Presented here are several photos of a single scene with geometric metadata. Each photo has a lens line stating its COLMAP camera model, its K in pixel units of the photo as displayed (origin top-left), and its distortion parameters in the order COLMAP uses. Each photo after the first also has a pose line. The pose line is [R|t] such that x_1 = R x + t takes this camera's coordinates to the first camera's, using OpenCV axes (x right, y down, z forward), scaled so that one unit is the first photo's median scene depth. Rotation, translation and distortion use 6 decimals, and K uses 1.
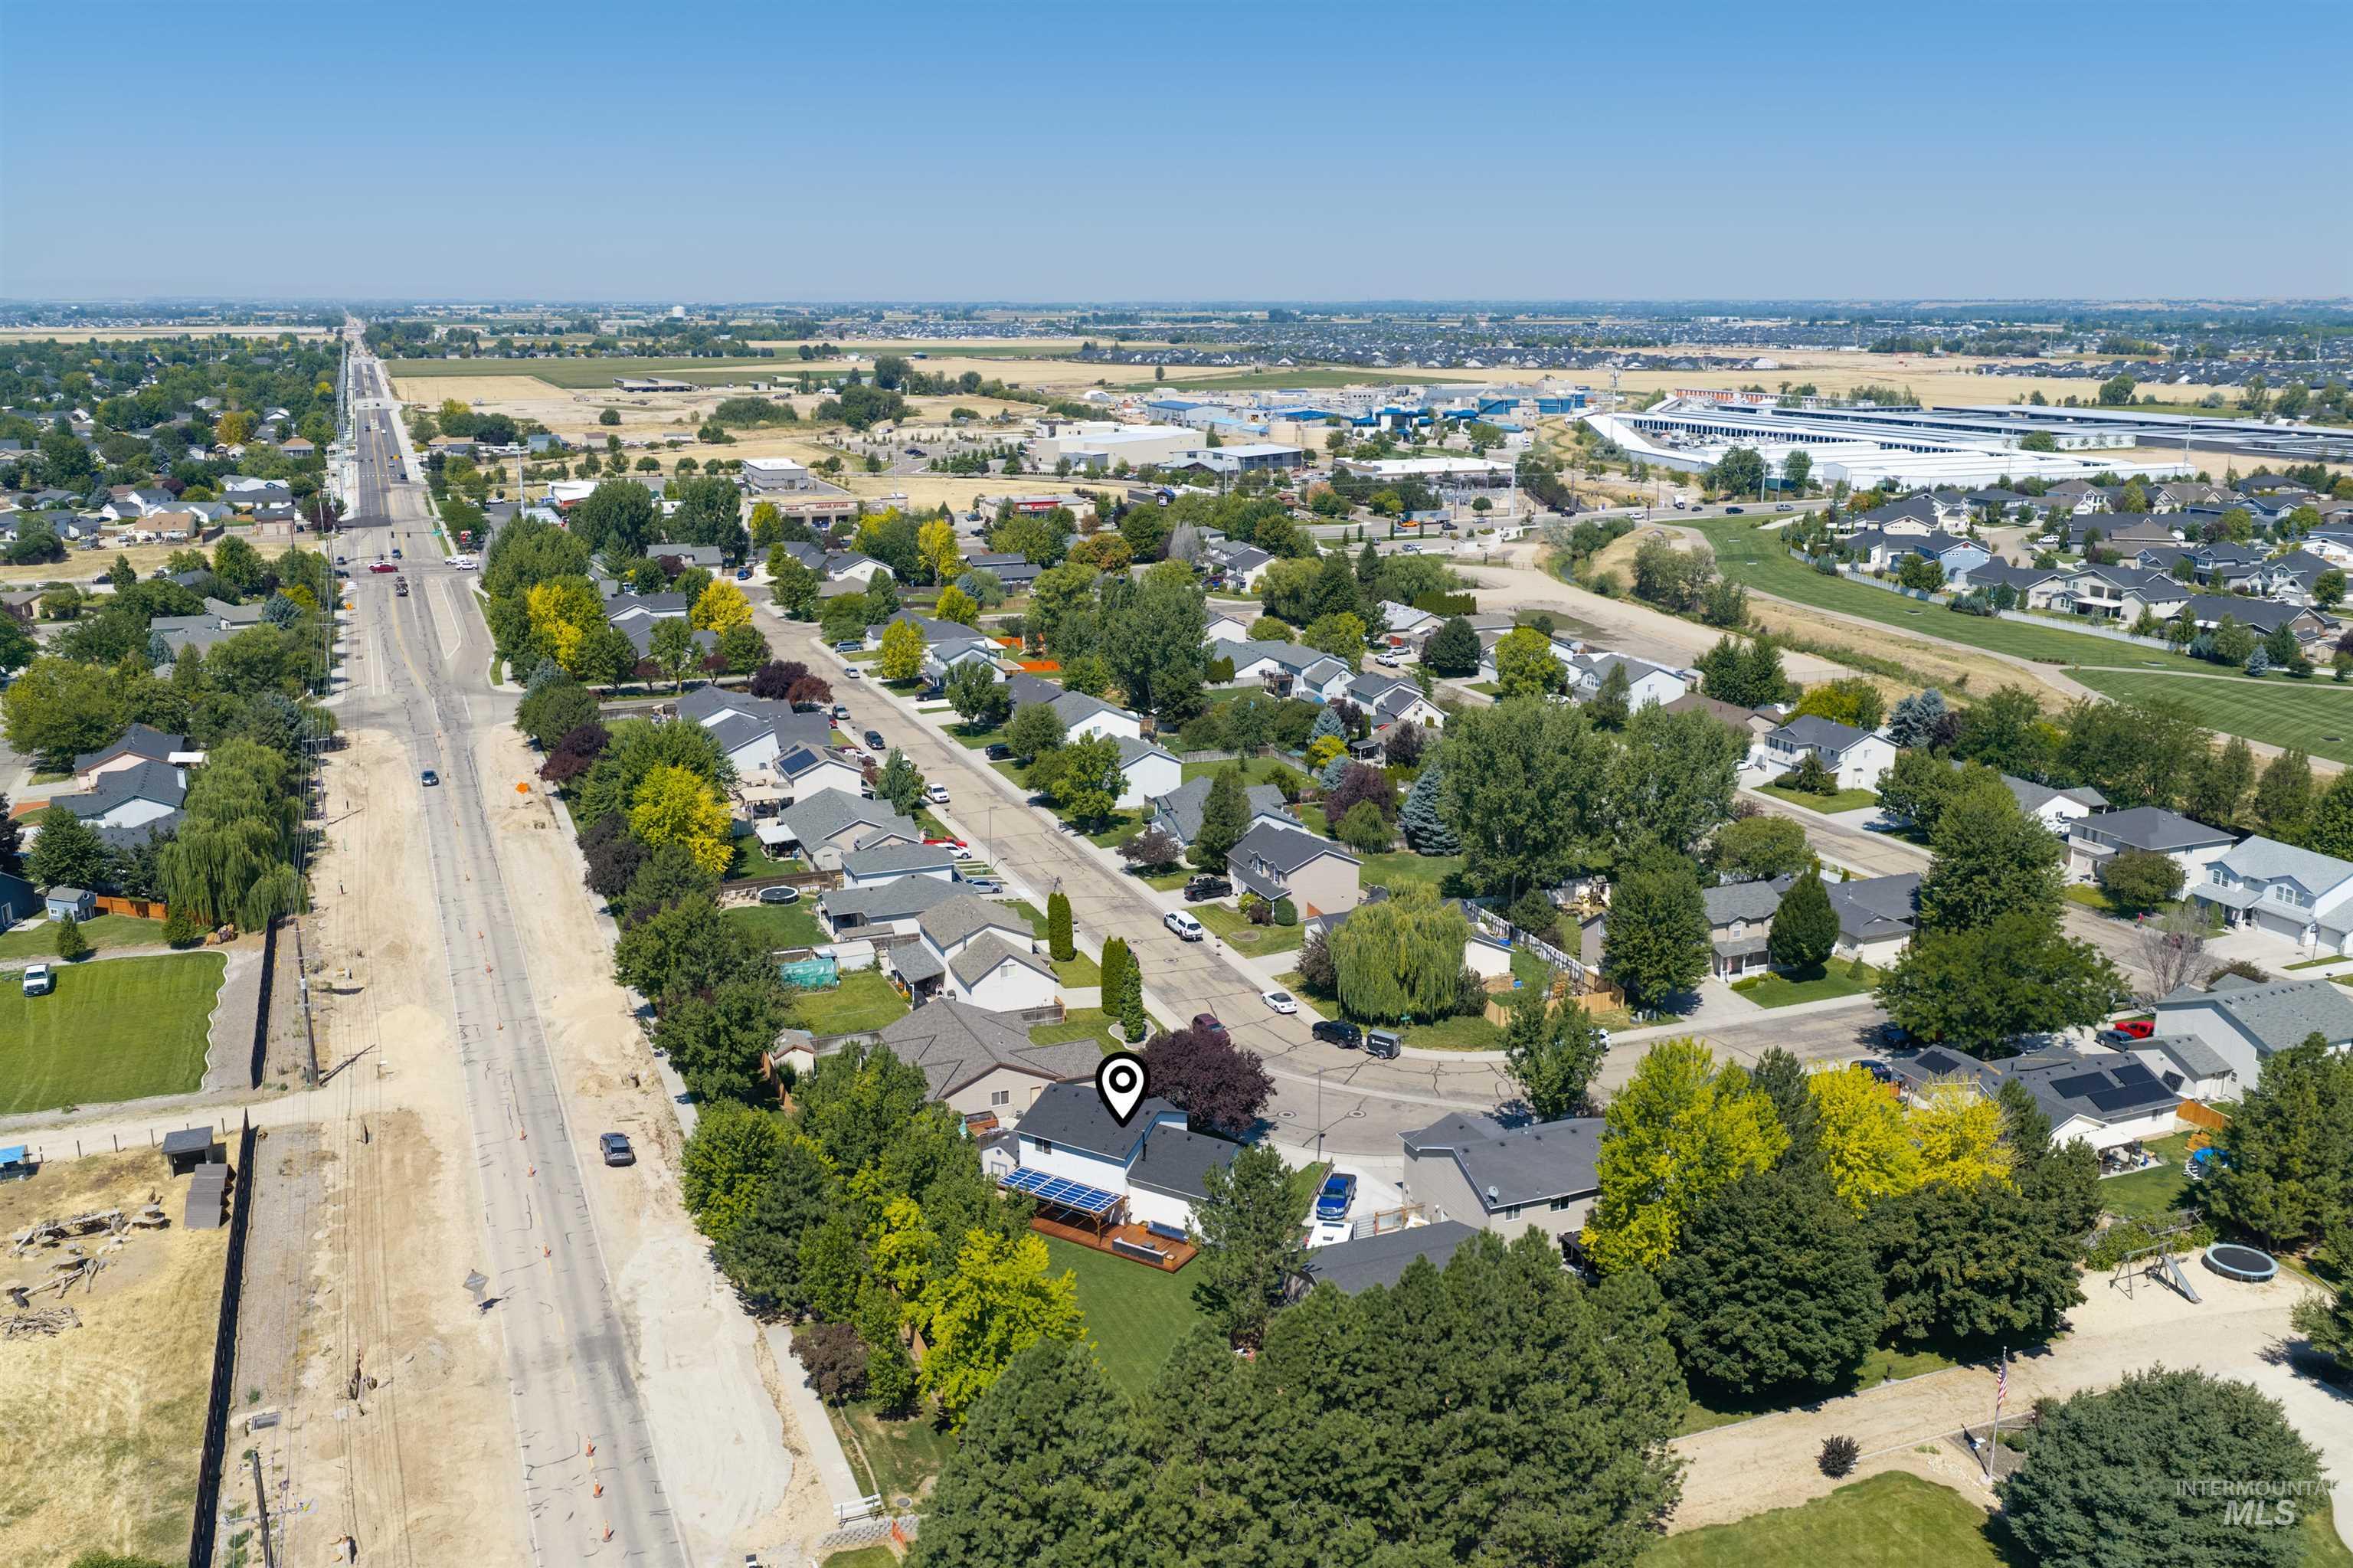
lens RADIAL K [[1993.5, 0, 1176.5], [0, 1993.5, 784.0], [0, 0, 1]] dist [0.030780, 0.000438]
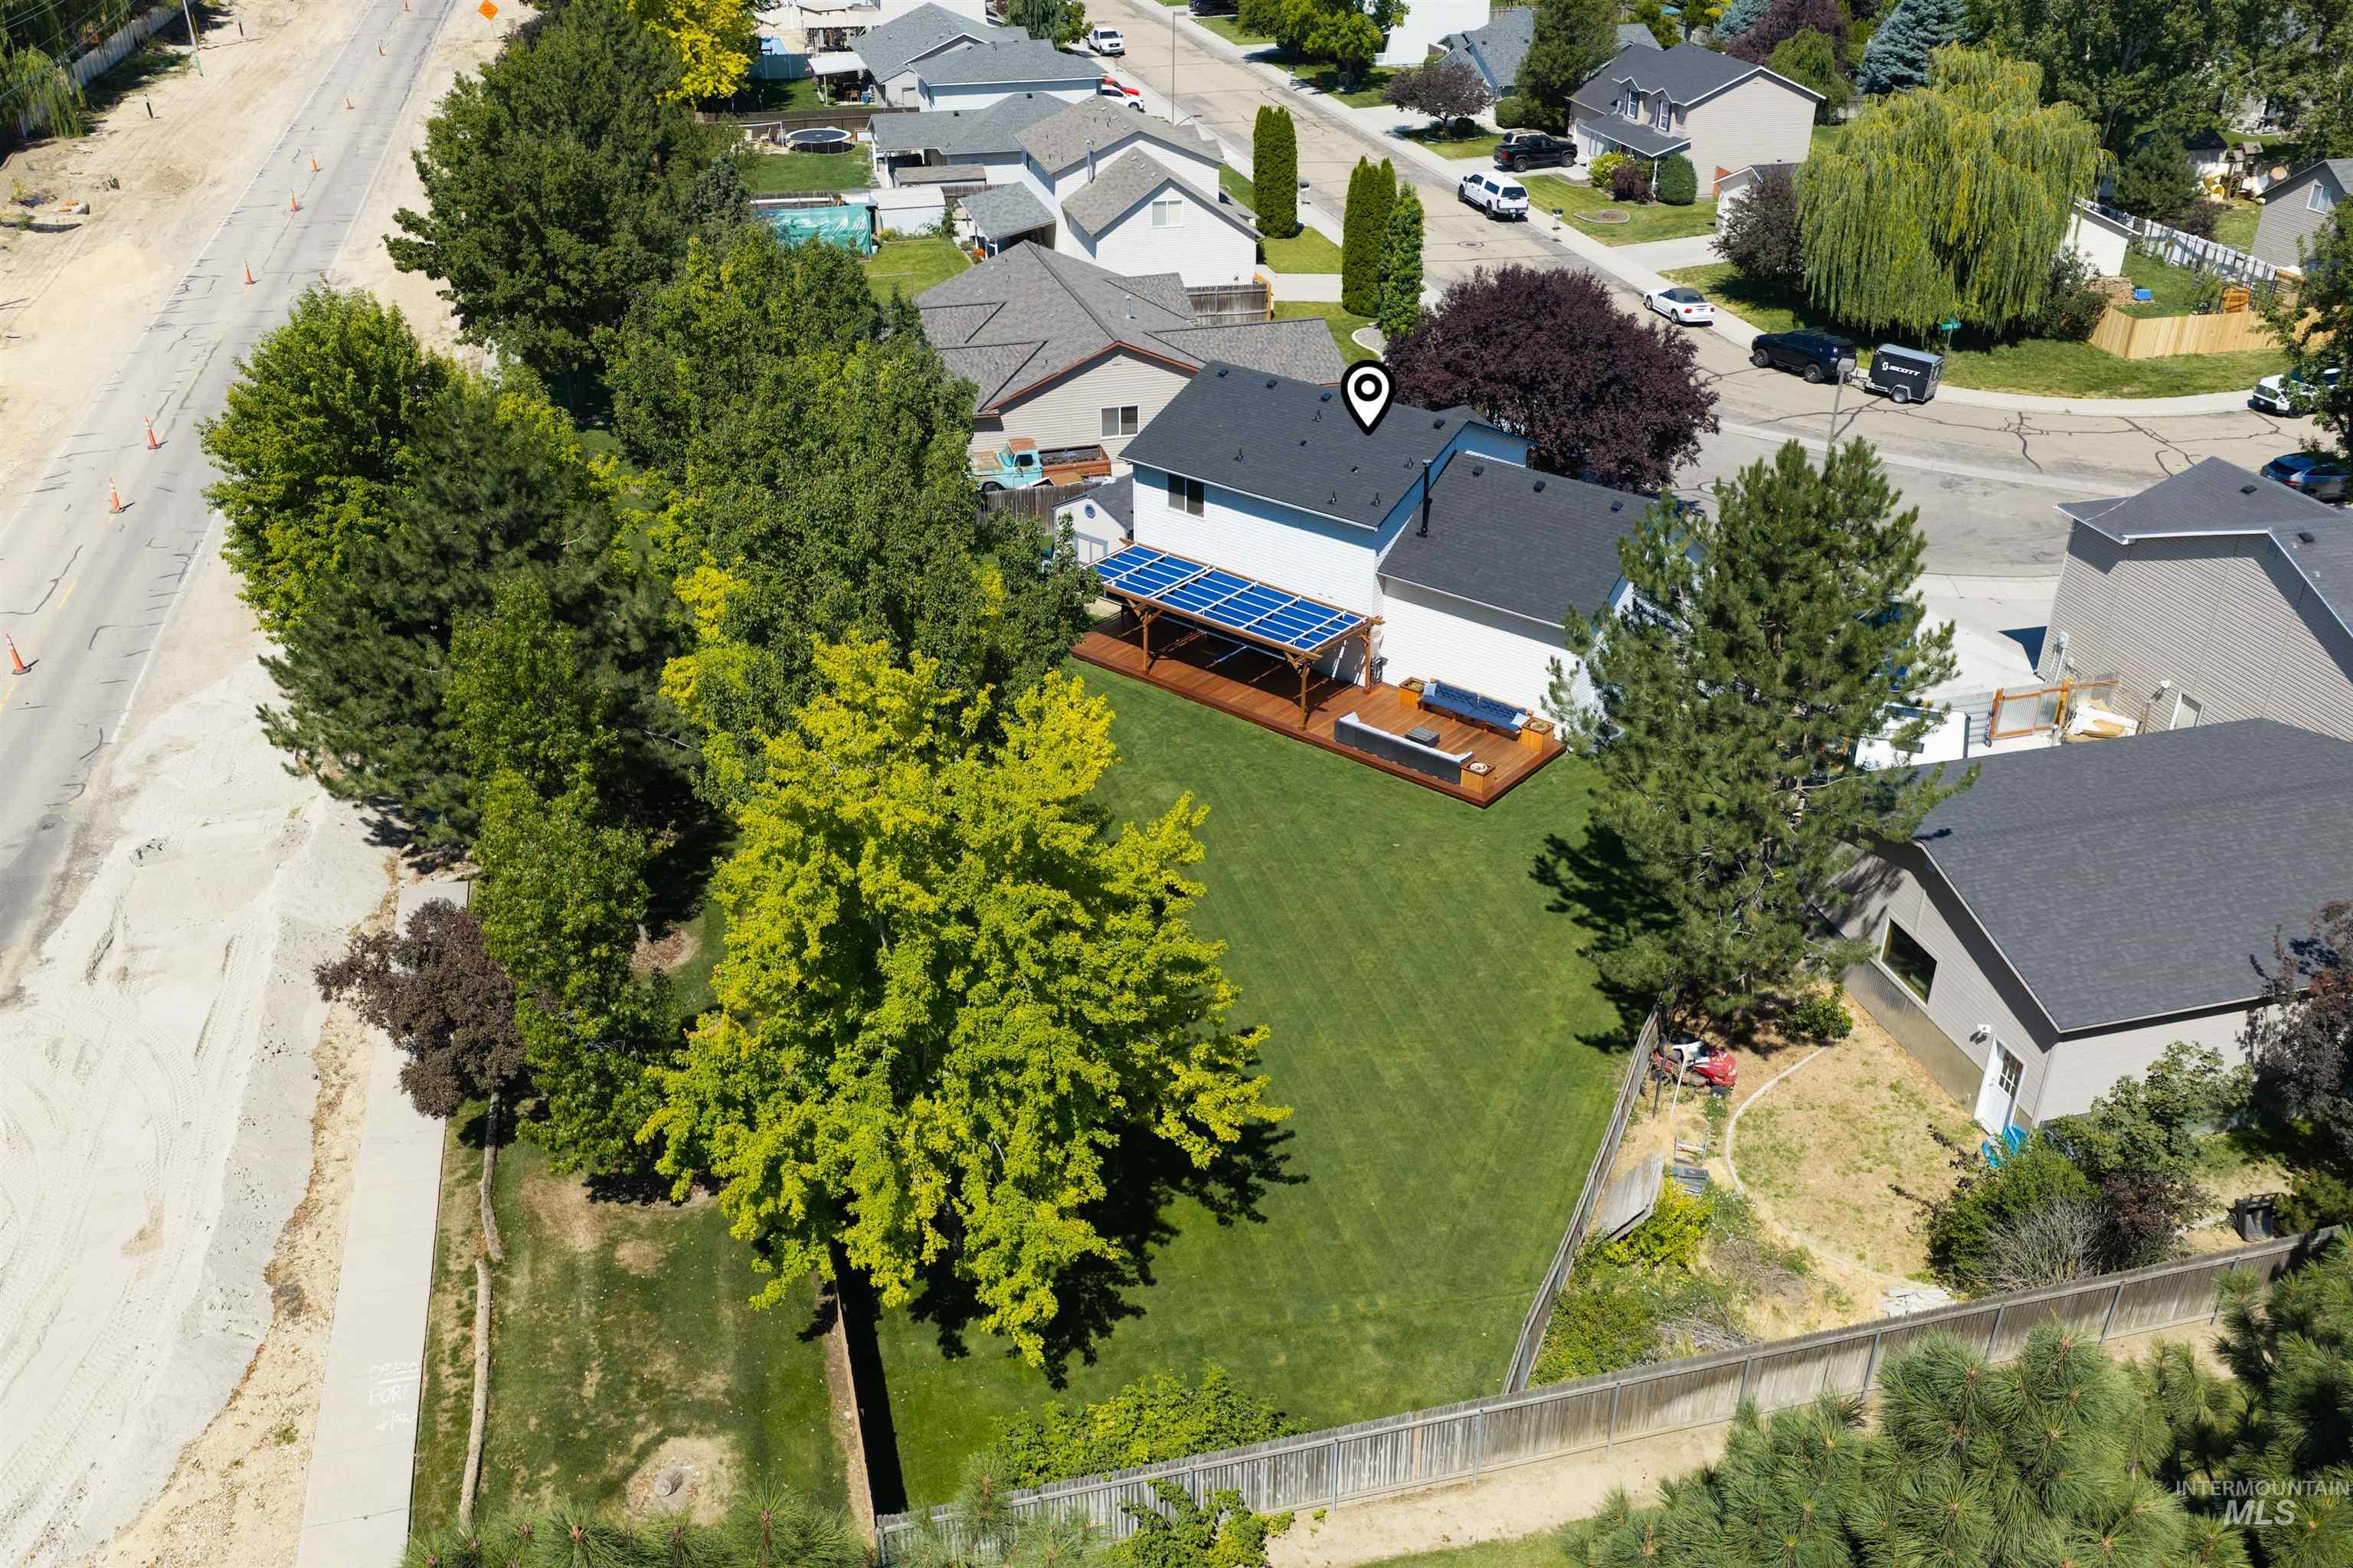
lens RADIAL K [[1993.5, 0, 1176.5], [0, 1993.5, 784.0], [0, 0, 1]] dist [0.030780, 0.000438]
pose [[0.991734, 0.064060, -0.111175, -0.015861], [-0.034346, 0.967371, 0.251024, 0.122332], [0.123628, -0.245131, 0.961575, 0.523933]]
